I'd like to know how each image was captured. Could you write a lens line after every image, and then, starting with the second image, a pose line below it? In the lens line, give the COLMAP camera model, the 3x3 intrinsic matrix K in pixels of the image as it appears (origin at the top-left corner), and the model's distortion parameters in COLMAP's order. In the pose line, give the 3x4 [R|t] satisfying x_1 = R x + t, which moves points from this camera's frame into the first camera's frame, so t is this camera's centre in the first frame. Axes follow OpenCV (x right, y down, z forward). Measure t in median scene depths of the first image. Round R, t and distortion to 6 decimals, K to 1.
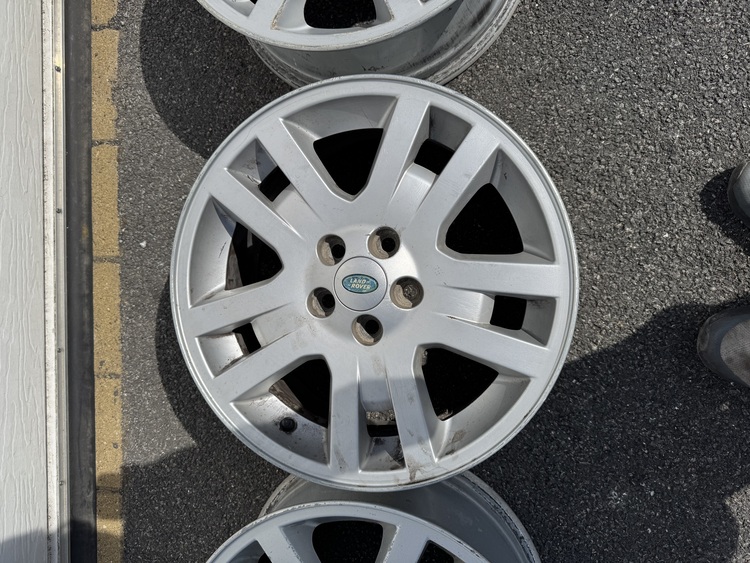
lens RADIAL K [[530.7, 0, 370.3], [0, 530.7, 281.9], [0, 0, 1]] dist [-0.006750, -0.001904]
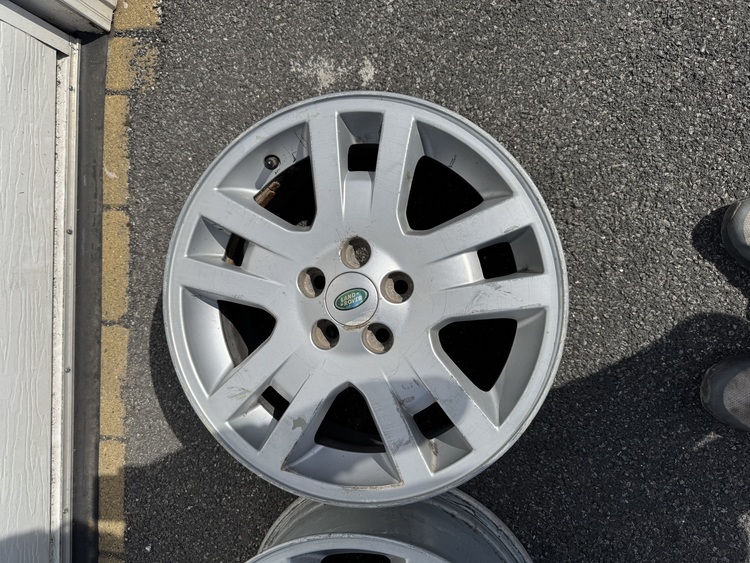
lens RADIAL K [[525.6, 0, 375.0], [0, 525.6, 281.5], [0, 0, 1]] dist [-0.007935, -0.001097]
pose [[0.999684, 0.025076, -0.001566, -0.009916], [-0.025079, 0.999682, -0.002487, -0.578793], [0.001503, 0.002526, 0.999996, 0.006105]]
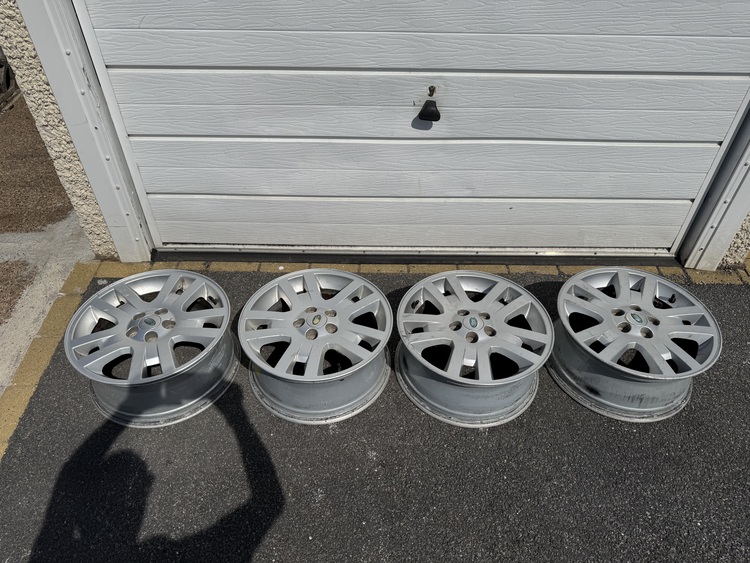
lens RADIAL K [[539.9, 0, 358.8], [0, 539.9, 304.6], [0, 0, 1]] dist [-0.000267, -0.001112]
pose [[-0.010167, 0.829428, -0.558521, 0.953954], [-0.999940, -0.010765, 0.002215, 0.384971], [-0.004175, 0.558509, 0.829488, -0.870530]]
